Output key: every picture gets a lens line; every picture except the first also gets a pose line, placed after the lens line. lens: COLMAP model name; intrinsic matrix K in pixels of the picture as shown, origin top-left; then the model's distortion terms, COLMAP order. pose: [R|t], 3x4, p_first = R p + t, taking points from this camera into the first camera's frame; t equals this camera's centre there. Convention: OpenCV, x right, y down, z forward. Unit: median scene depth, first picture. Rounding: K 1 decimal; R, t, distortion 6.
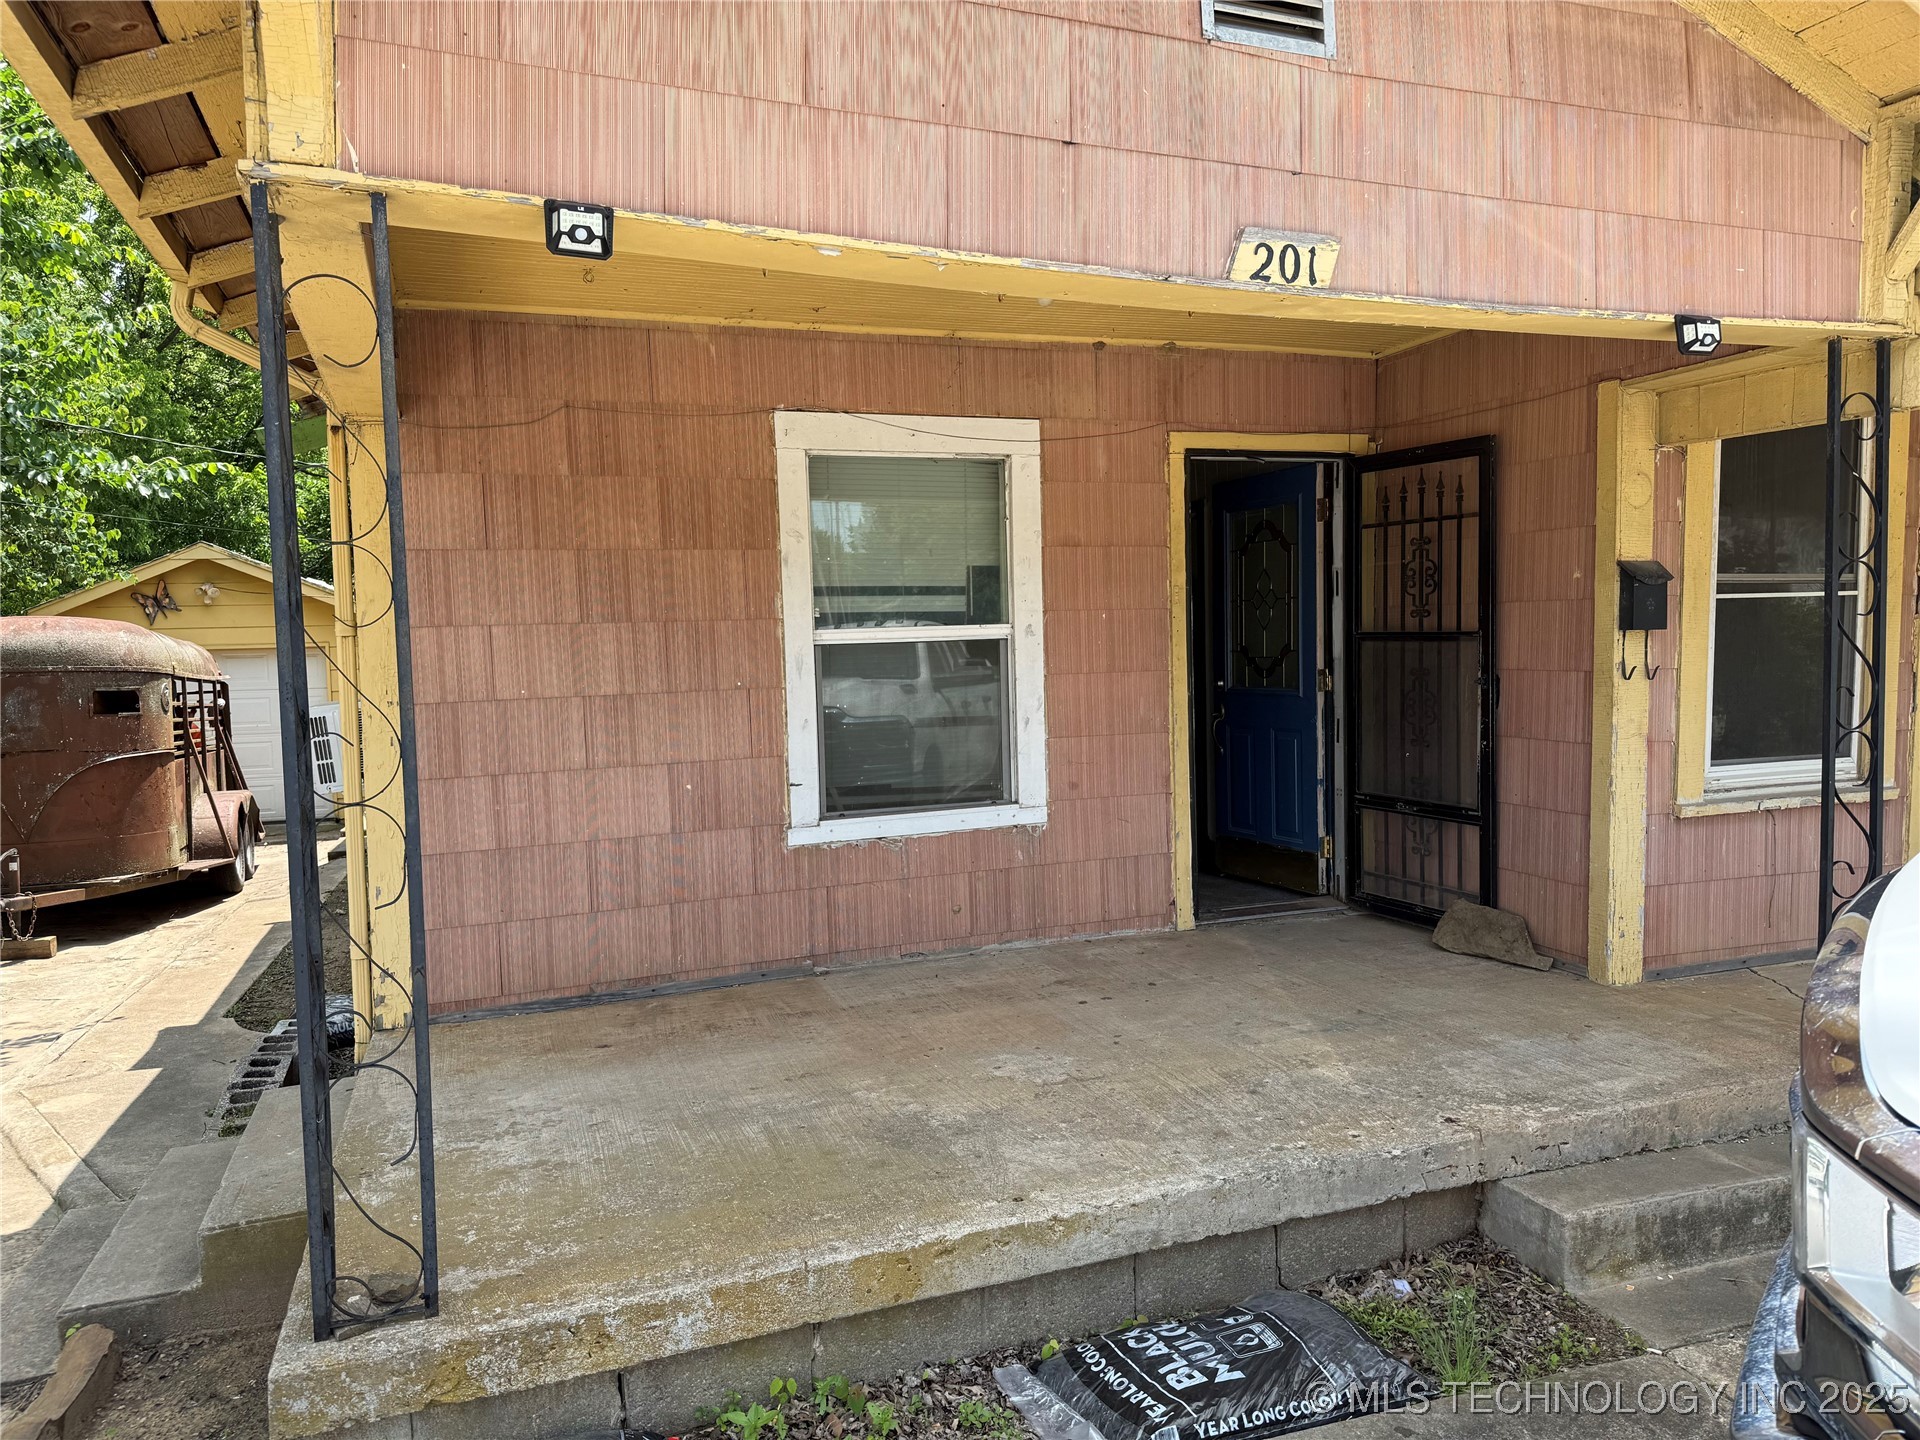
lens RADIAL K [[1345.8, 0, 958.8], [0, 1345.8, 711.3], [0, 0, 1]] dist [0.022108, -0.002472]
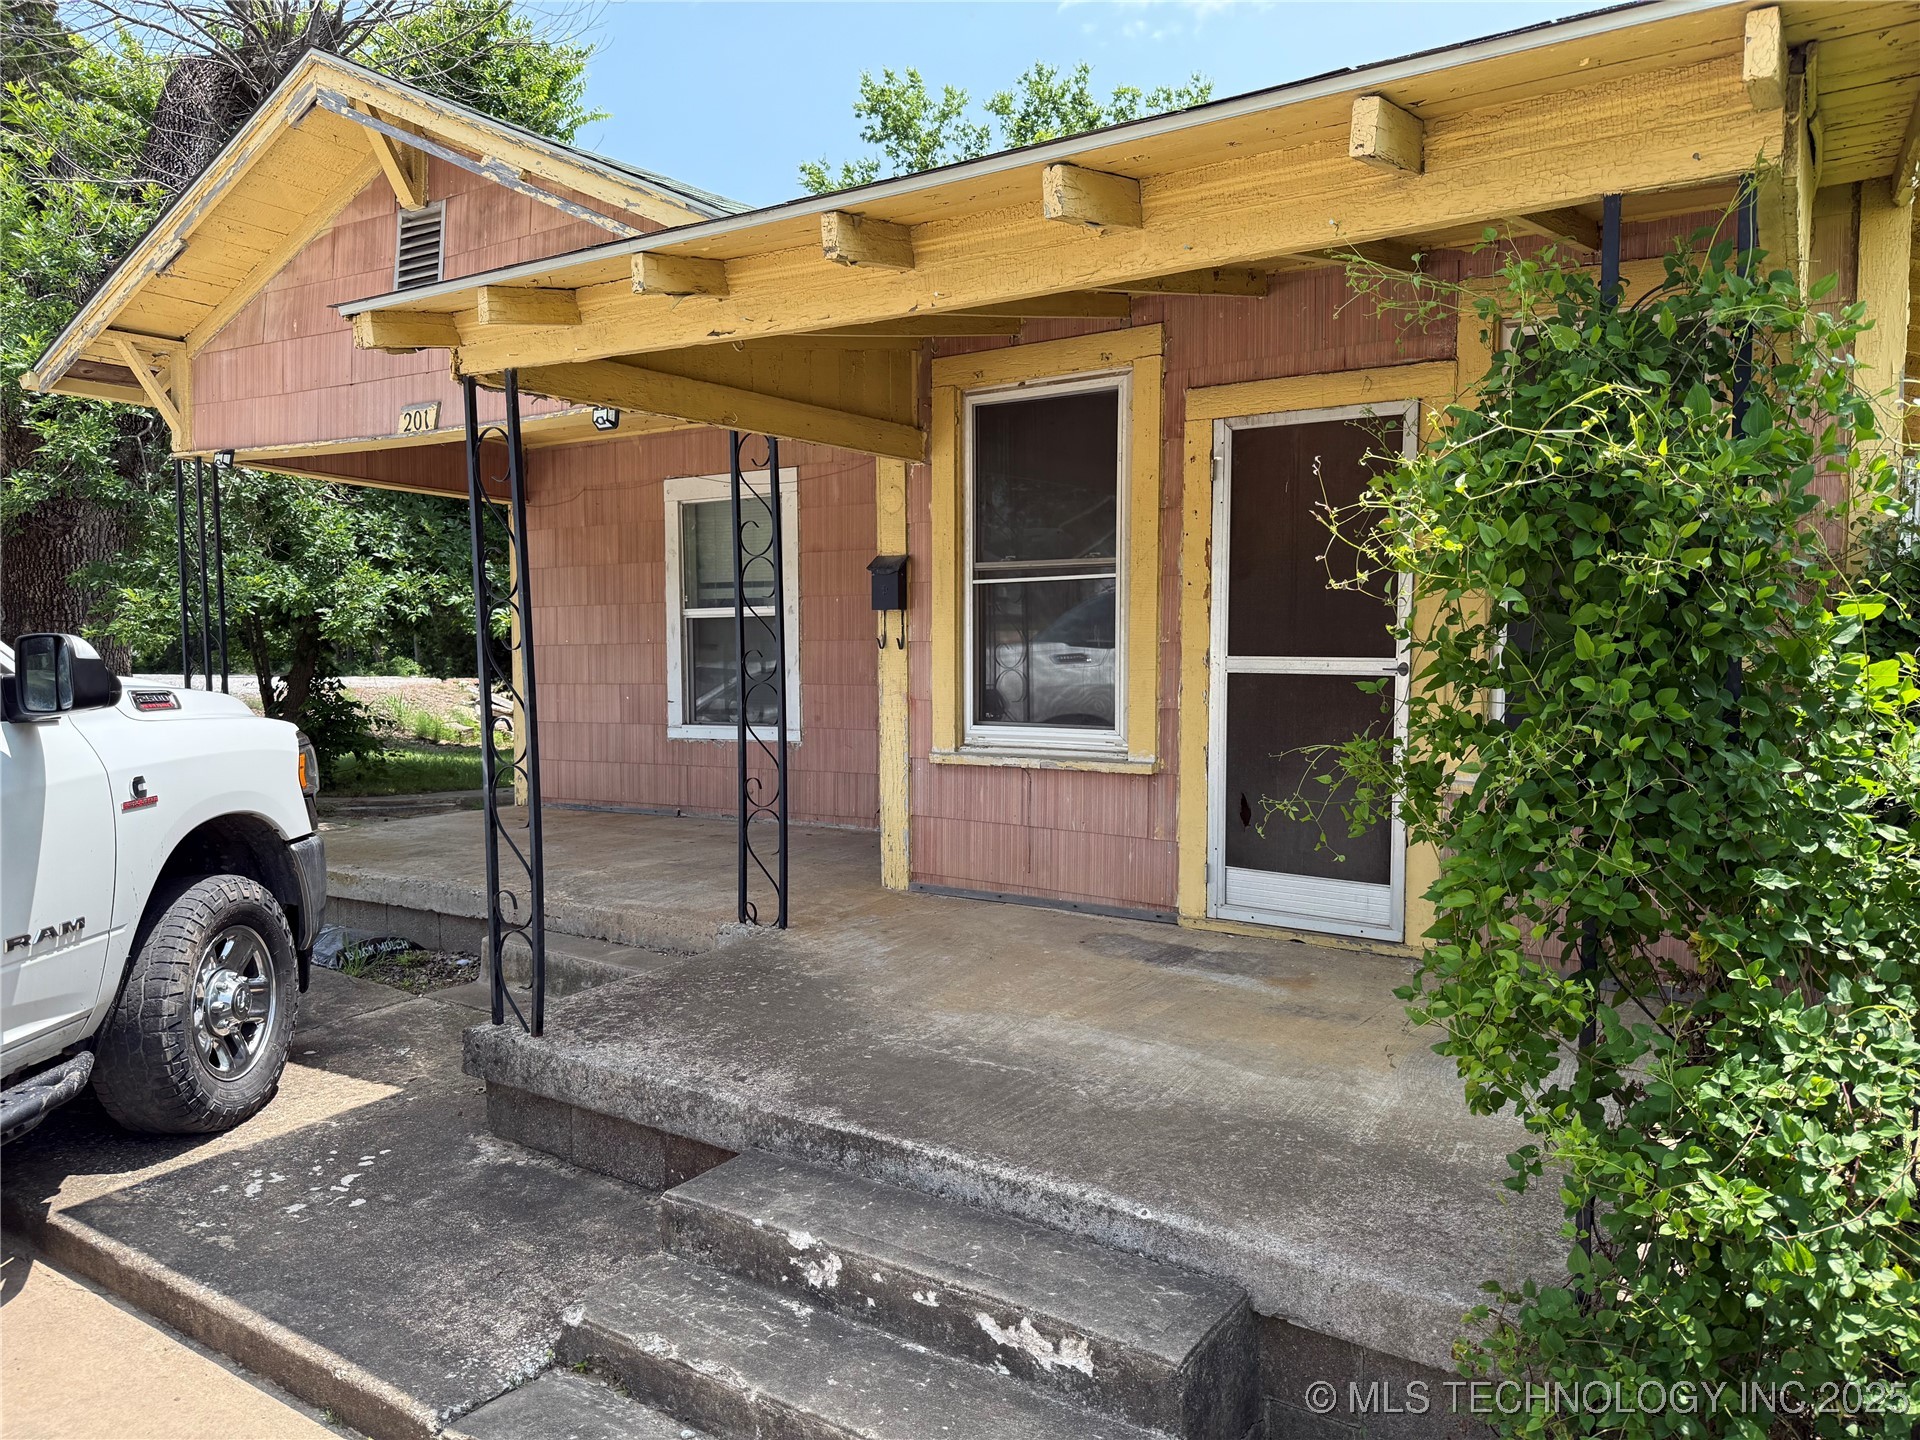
lens RADIAL K [[1345.8, 0, 957.2], [0, 1345.8, 728.5], [0, 0, 1]] dist [0.022108, -0.002472]
pose [[0.606171, 0.070334, -0.792219, 1.480829], [-0.054269, 0.997418, 0.047028, -0.010863], [0.793481, 0.014486, 0.608423, 0.270128]]
